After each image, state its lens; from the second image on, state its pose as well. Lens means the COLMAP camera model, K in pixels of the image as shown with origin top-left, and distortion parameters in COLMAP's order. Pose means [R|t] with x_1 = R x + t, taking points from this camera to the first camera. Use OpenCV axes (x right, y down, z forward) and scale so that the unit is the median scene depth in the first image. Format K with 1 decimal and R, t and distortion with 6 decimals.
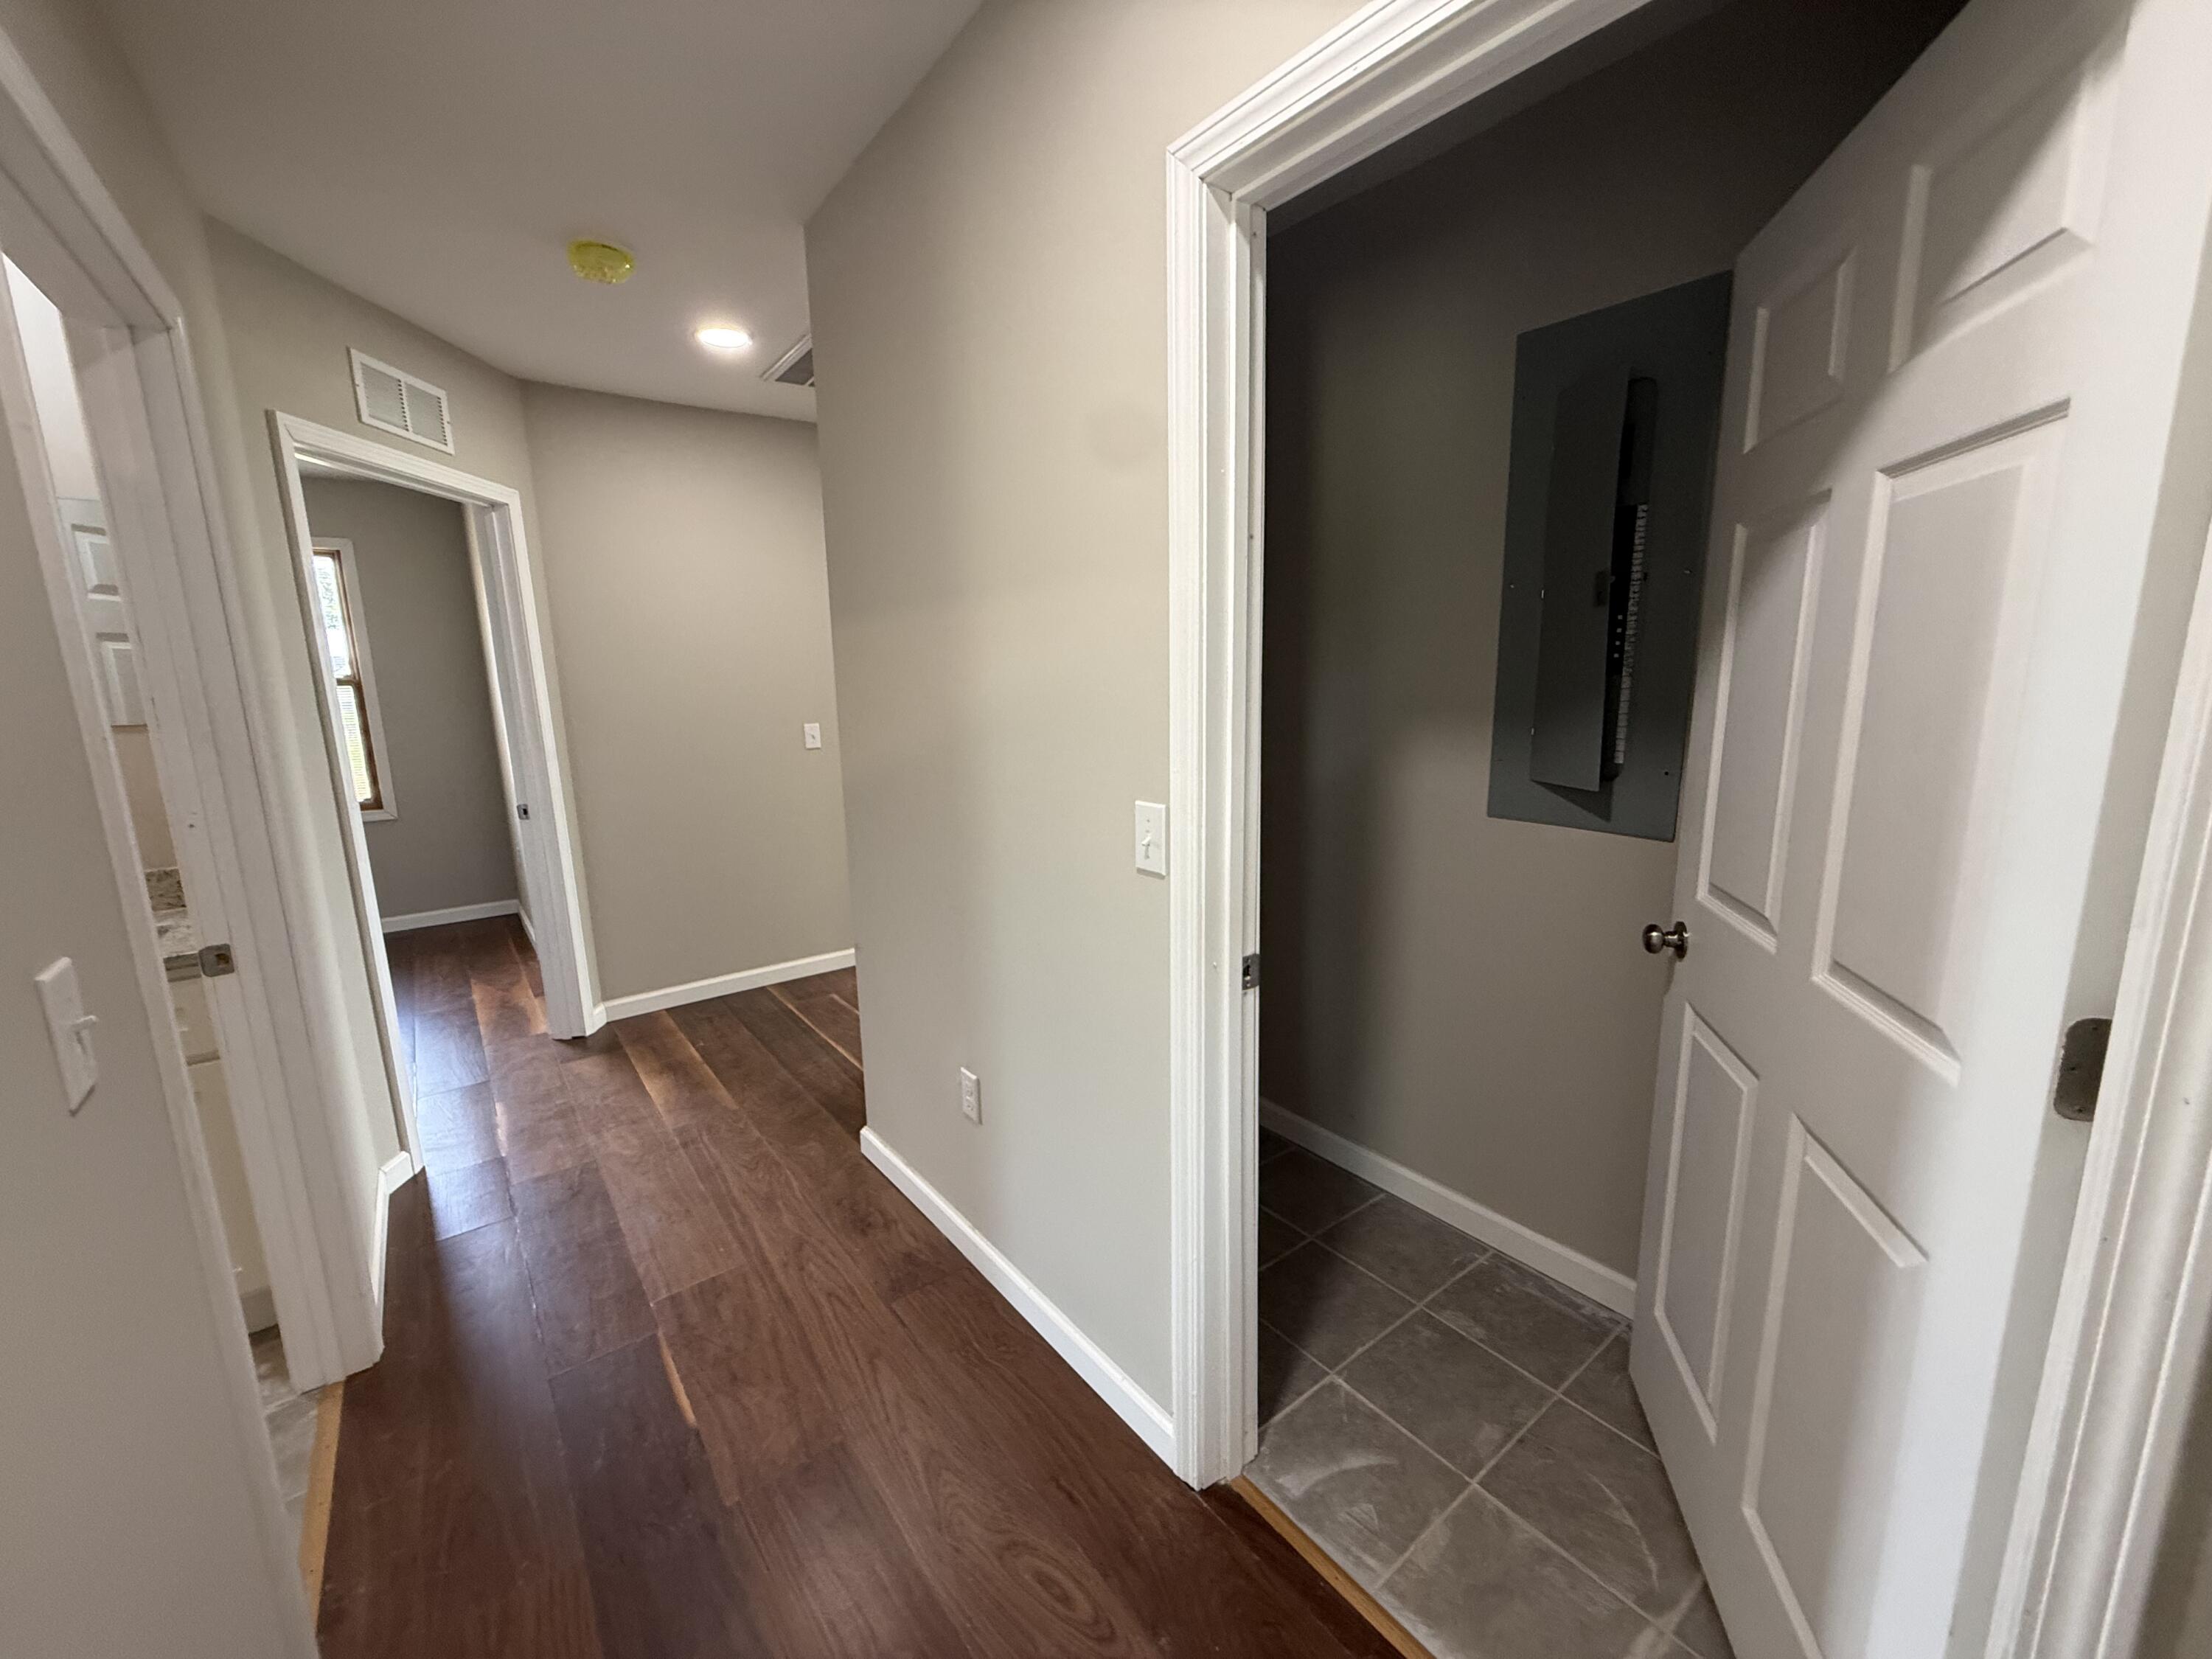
lens RADIAL K [[882.8, 0, 1100.3], [0, 882.8, 822.4], [0, 0, 1]] dist [-0.000294, 0.000342]
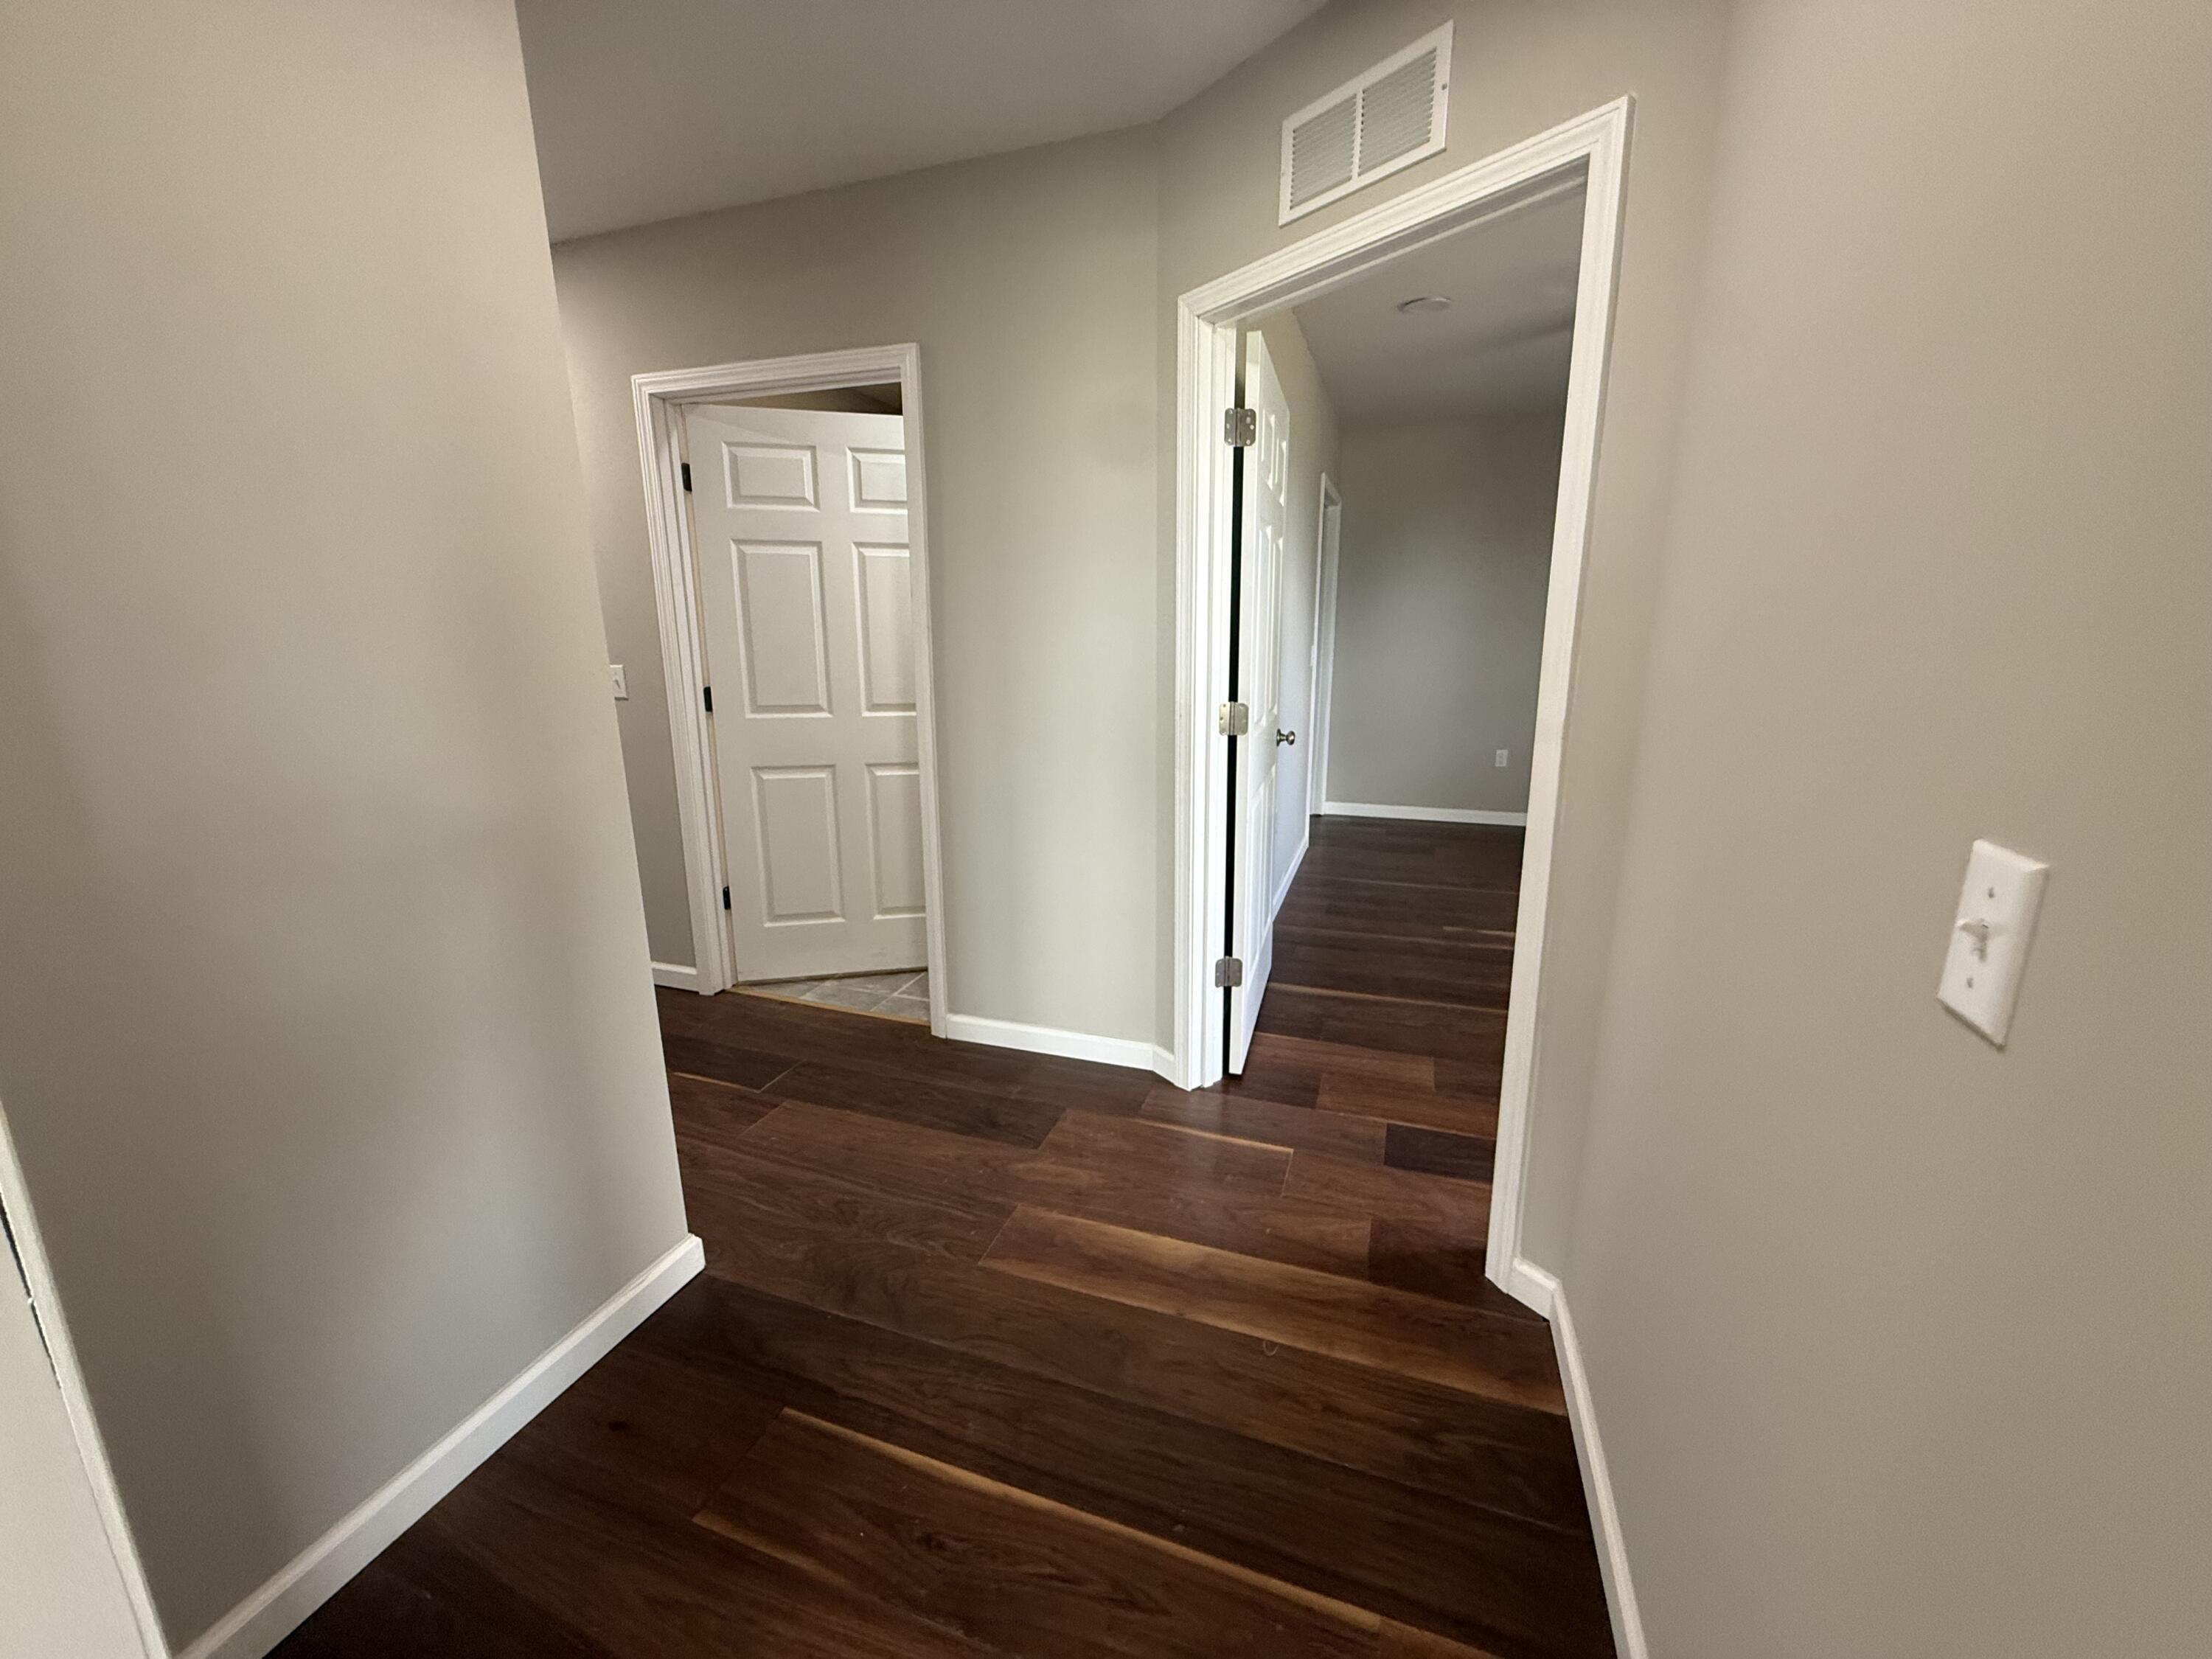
lens RADIAL K [[882.8, 0, 1100.3], [0, 882.8, 822.4], [0, 0, 1]] dist [-0.000294, 0.000342]
pose [[-0.841622, 0.156769, -0.516813, -0.220672], [-0.058445, 0.924884, 0.375730, -0.238245], [0.536895, 0.346428, -0.769241, 1.551884]]
